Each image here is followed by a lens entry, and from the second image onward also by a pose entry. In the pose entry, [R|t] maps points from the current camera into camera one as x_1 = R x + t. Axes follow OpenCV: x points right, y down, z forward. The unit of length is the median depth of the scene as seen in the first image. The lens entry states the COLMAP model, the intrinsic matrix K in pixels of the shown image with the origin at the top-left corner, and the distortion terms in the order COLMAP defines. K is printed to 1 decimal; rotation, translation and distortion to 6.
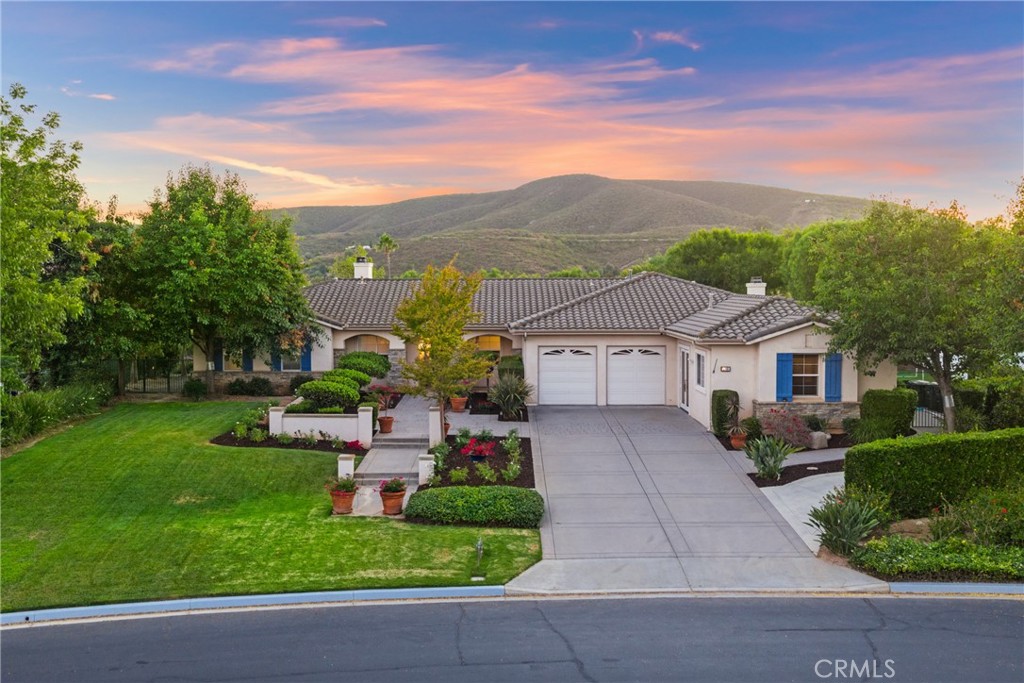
lens RADIAL K [[989.7, 0, 471.6], [0, 989.7, 303.2], [0, 0, 1]] dist [0.009992, -0.013591]
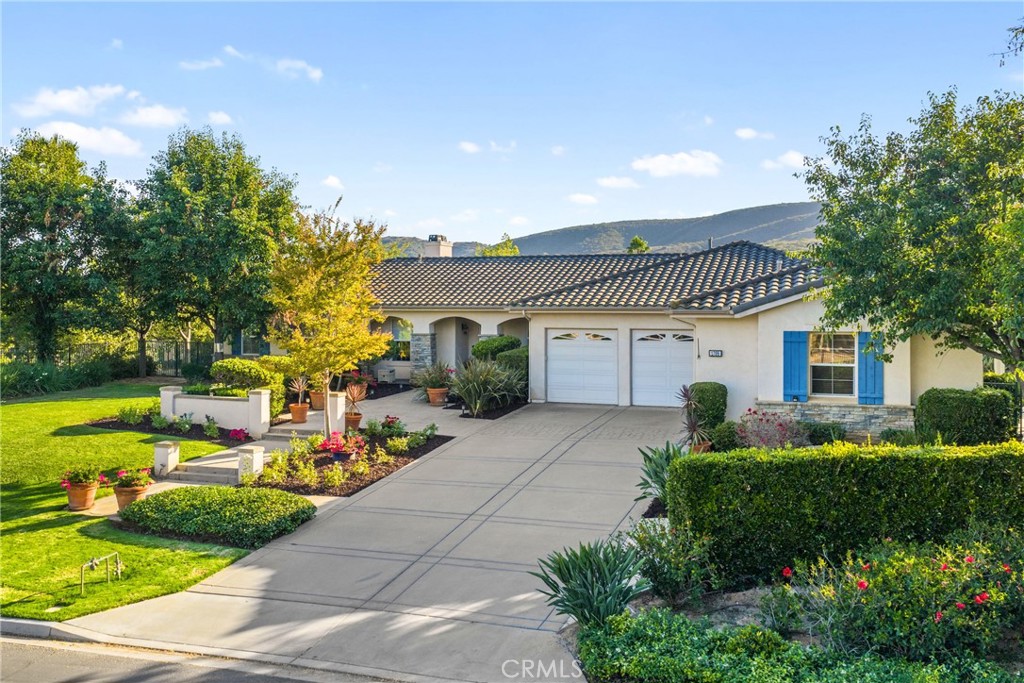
lens RADIAL K [[989.7, 0, 471.6], [0, 989.7, 303.2], [0, 0, 1]] dist [0.009992, -0.013591]
pose [[0.944683, 0.003750, -0.327964, 0.330164], [-0.009381, 0.999834, -0.015591, 0.043809], [0.327851, 0.017805, 0.944562, 0.272827]]
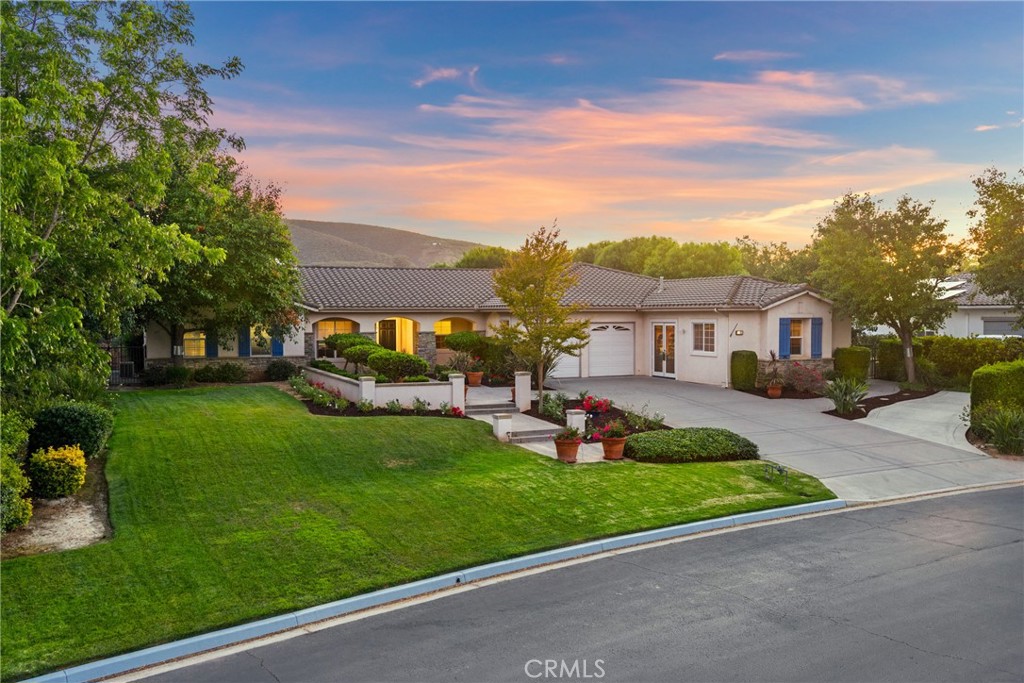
lens RADIAL K [[881.0, 0, 512.0], [0, 881.0, 341.5], [0, 0, 1]] dist [0.002151, 0.000643]
pose [[0.908066, -0.013600, 0.418606, -0.423116], [0.010209, 0.999894, 0.010341, 0.064255], [-0.418702, -0.005116, 0.908109, 0.179967]]
